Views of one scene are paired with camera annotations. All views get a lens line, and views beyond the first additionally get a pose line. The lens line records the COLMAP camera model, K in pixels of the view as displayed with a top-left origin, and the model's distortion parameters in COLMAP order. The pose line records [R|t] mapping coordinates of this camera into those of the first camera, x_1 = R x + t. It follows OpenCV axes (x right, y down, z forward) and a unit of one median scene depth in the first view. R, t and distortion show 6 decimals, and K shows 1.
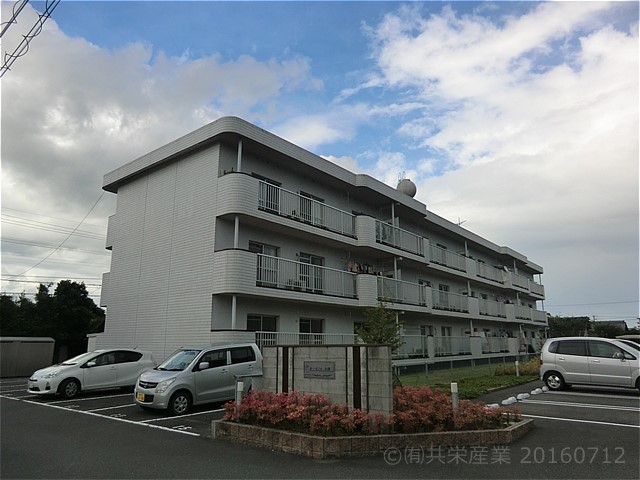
lens RADIAL K [[466.6, 0, 320.0], [0, 466.6, 240.0], [0, 0, 1]] dist [-0.097122, 0.118562]
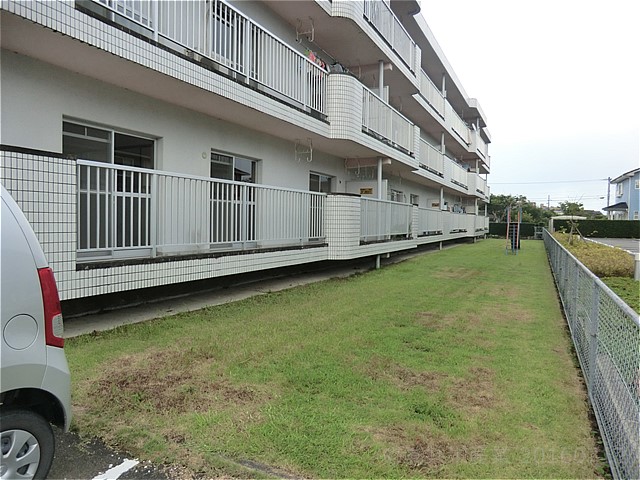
lens RADIAL K [[466.6, 0, 320.0], [0, 466.6, 240.0], [0, 0, 1]] dist [-0.097122, 0.118562]
pose [[0.978429, 0.031222, 0.204211, -0.026620], [-0.084078, 0.963124, 0.255583, -0.007084], [-0.188701, -0.267239, 0.944974, 0.444725]]
